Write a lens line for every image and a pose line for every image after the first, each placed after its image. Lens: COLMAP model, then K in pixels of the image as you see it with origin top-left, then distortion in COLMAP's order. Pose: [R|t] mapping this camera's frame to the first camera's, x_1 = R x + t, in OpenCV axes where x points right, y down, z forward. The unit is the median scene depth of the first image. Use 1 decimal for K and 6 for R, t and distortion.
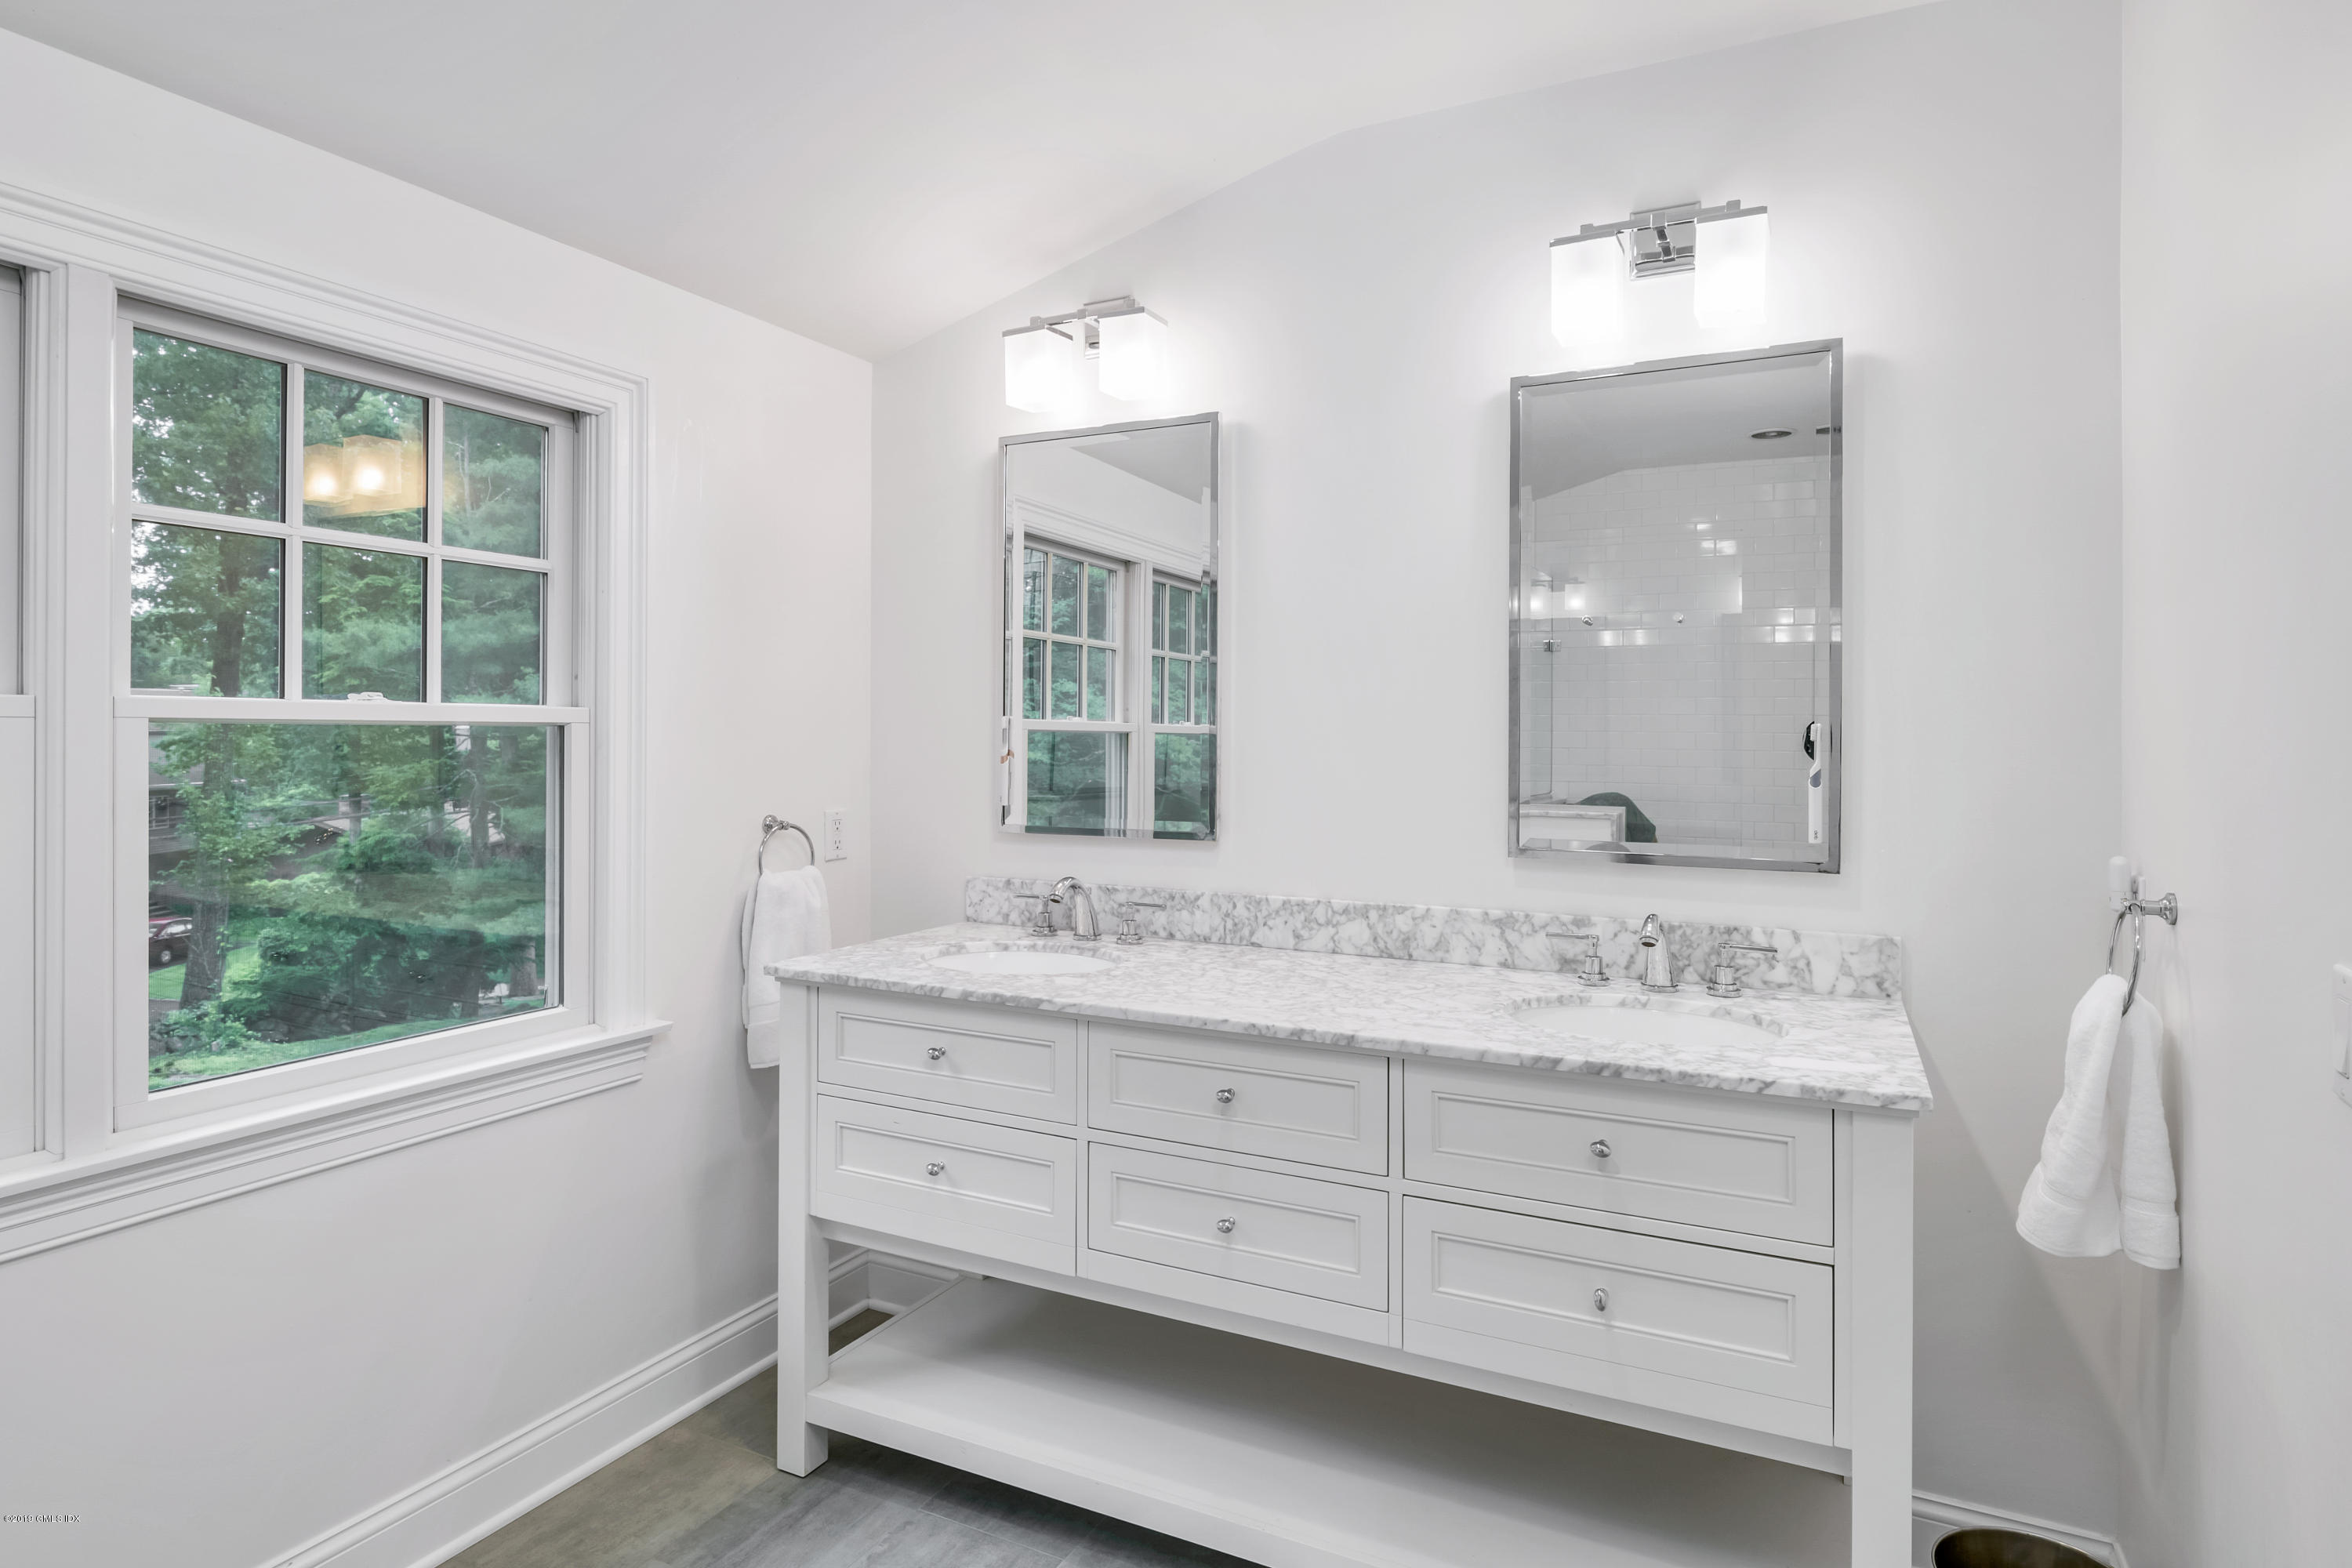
lens RADIAL K [[1302.0, 0, 1182.3], [0, 1302.0, 750.0], [0, 0, 1]] dist [-0.000452, -0.001449]
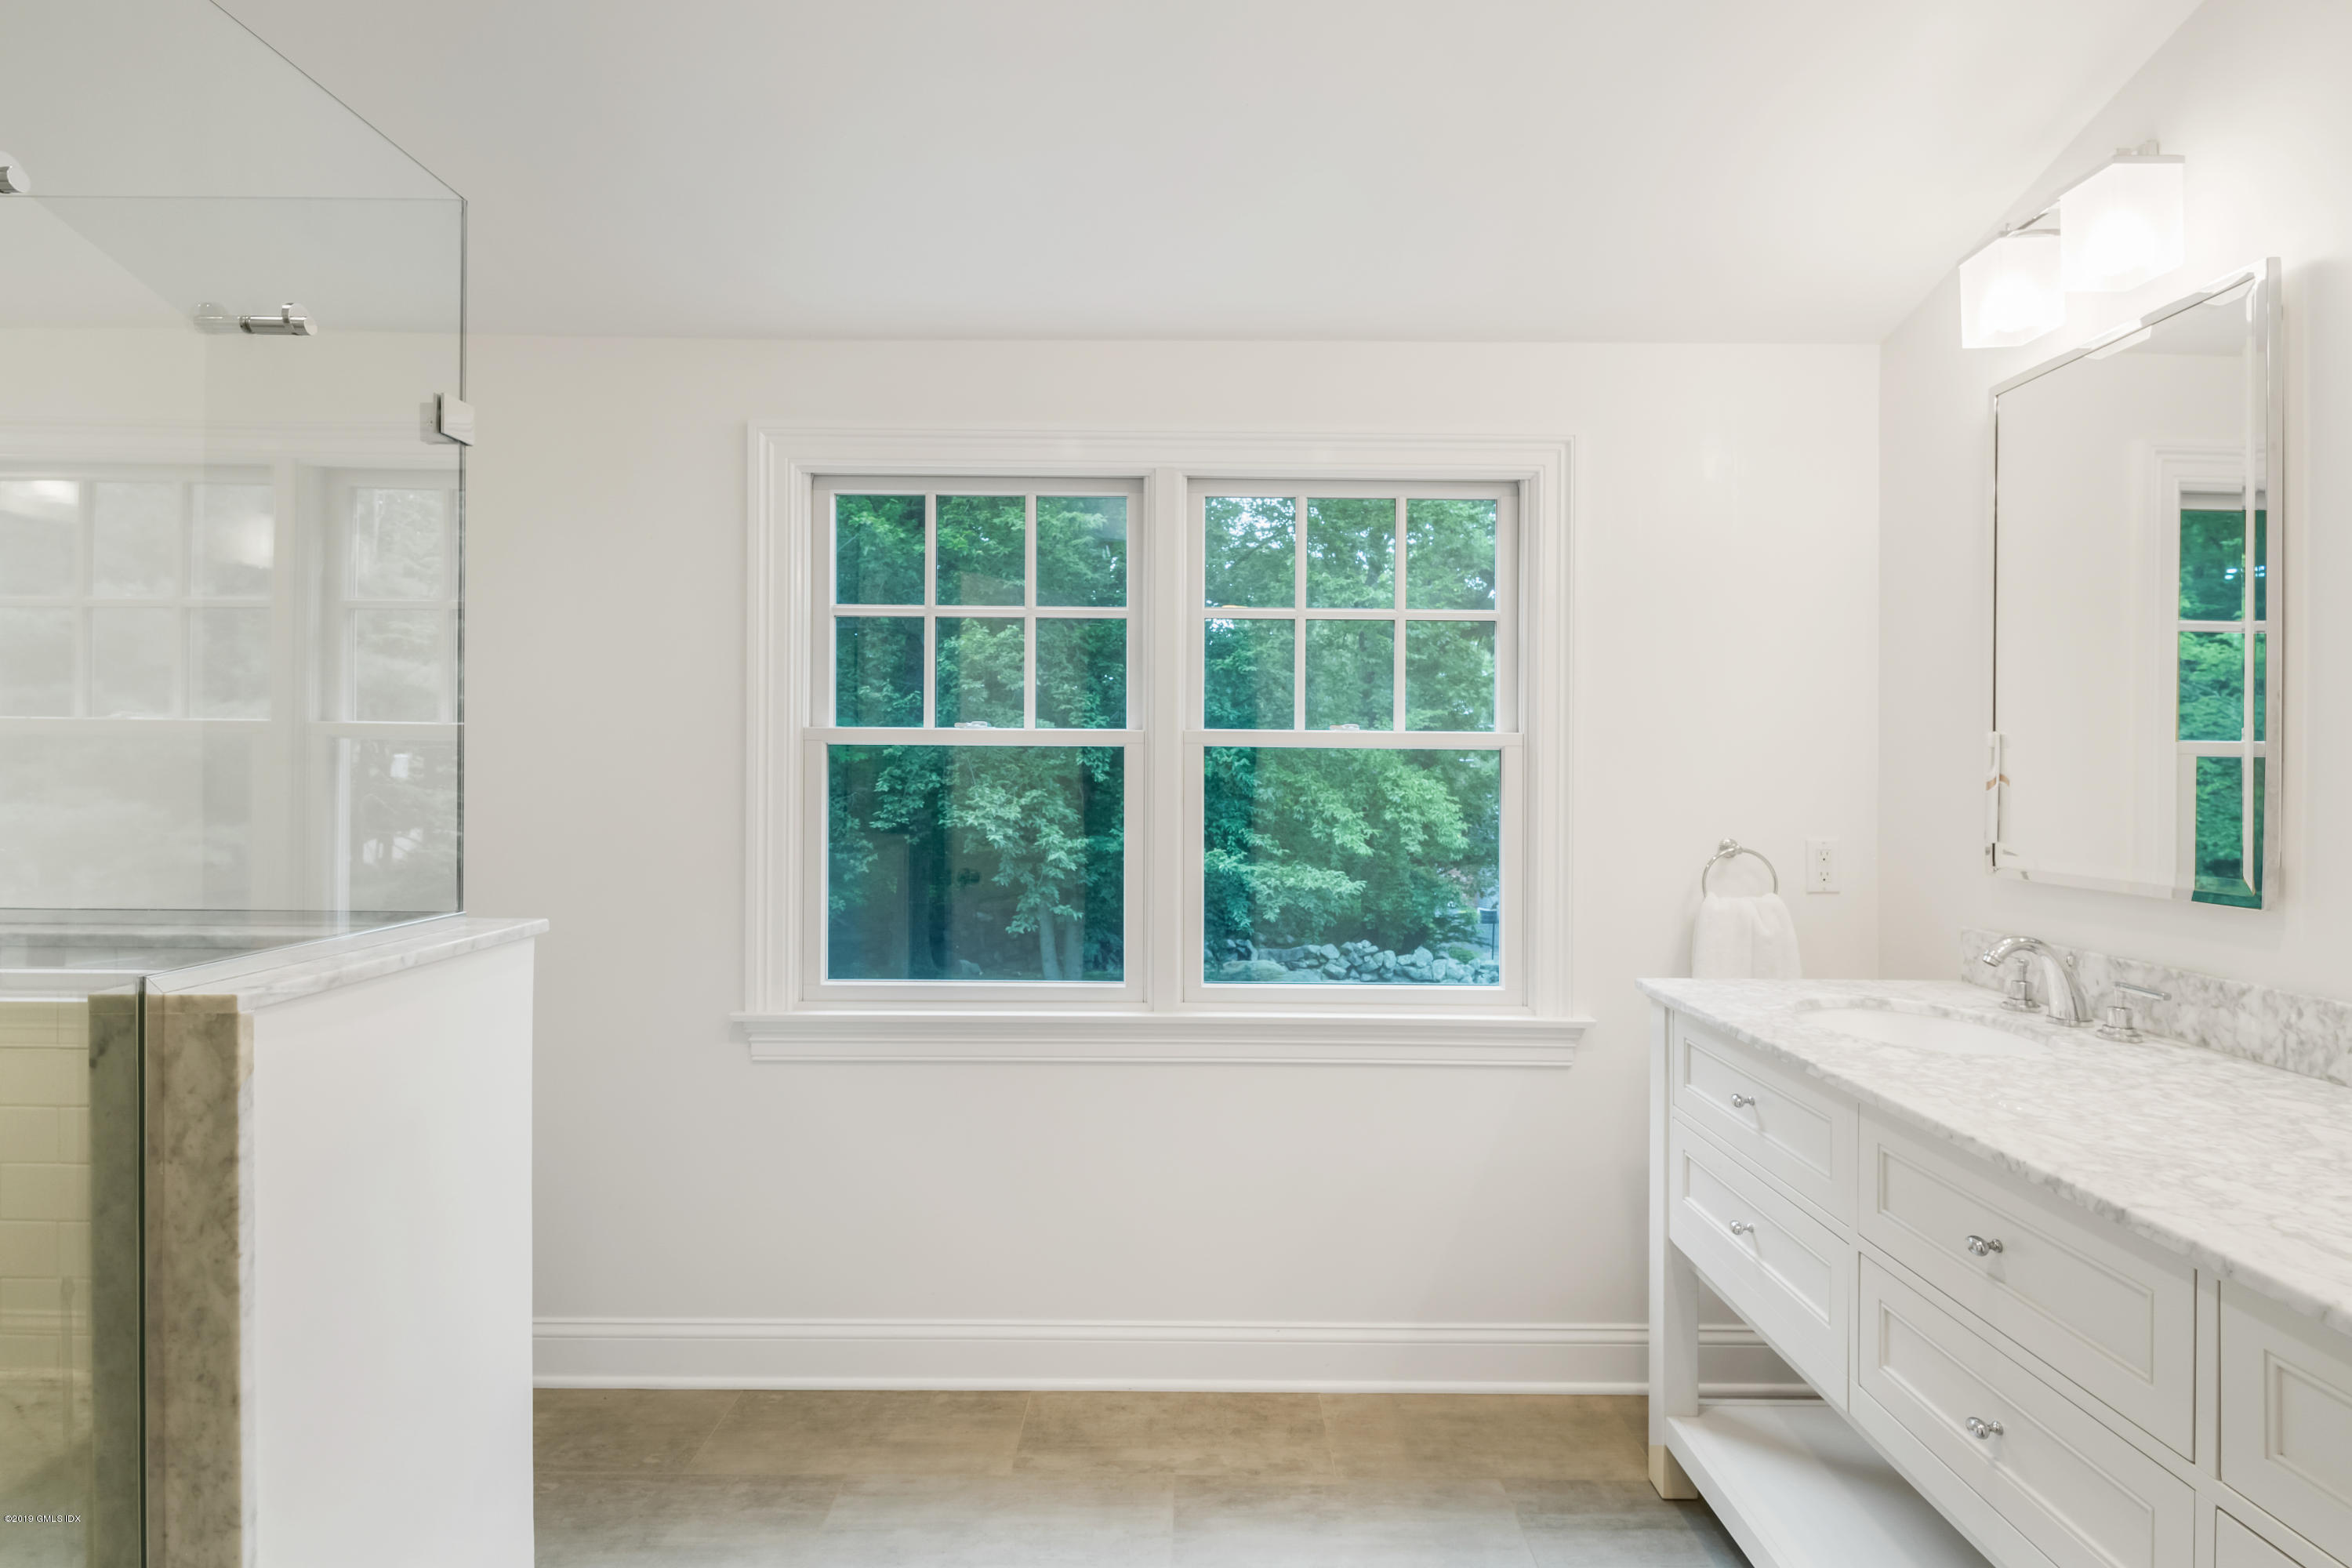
lens RADIAL K [[1174.9, 0, 1175.2], [0, 1174.9, 786.9], [0, 0, 1]] dist [-0.001962, -0.001004]
pose [[0.429995, 0.011387, -0.902760, 0.340685], [-0.015537, 0.999866, 0.005212, 0.013793], [0.902698, 0.011786, 0.430114, 0.258476]]
